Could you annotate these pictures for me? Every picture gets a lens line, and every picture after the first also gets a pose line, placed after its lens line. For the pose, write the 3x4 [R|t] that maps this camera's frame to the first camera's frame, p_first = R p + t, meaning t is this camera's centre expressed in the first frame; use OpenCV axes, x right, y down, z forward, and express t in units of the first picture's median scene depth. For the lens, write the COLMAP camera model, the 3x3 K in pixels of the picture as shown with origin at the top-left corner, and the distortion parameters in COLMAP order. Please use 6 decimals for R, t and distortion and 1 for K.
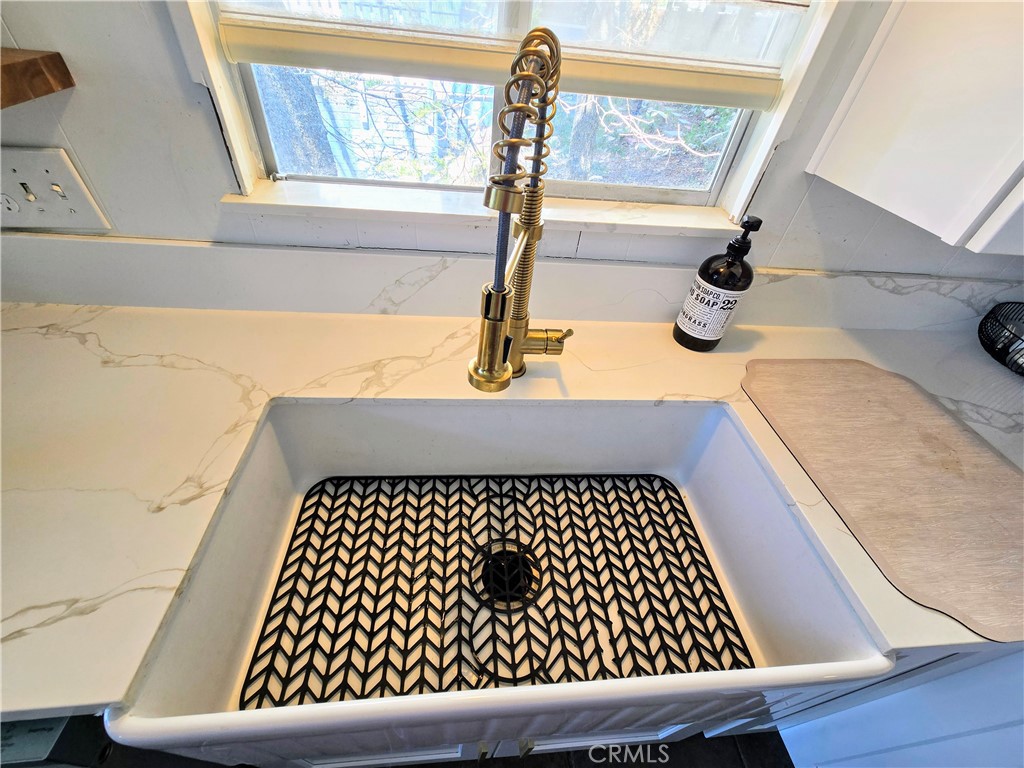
lens RADIAL K [[415.7, 0, 512.0], [0, 415.7, 384.0], [0, 0, 1]] dist [0.002081, -0.000642]
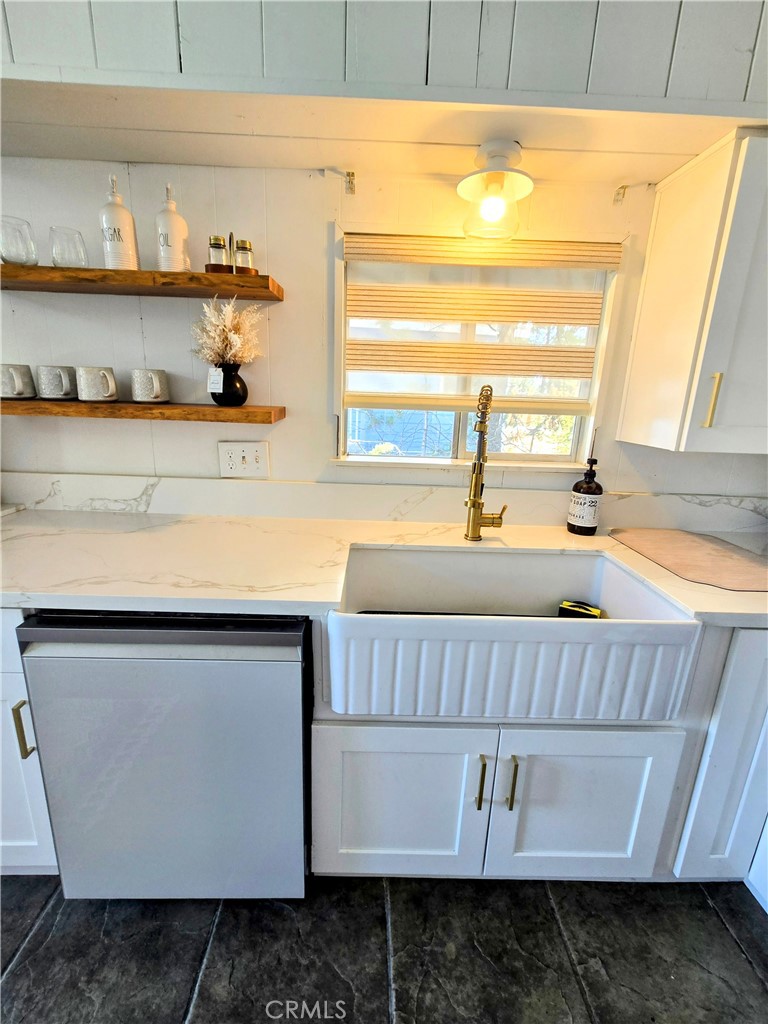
lens RADIAL K [[415.7, 0, 387.7], [0, 415.7, 494.7], [0, 0, 1]] dist [0.002081, -0.000642]
pose [[0.996228, -0.030212, -0.081347, -0.223518], [-0.013312, 0.873129, -0.487307, 0.688759], [0.085748, 0.486552, 0.869434, -0.681501]]
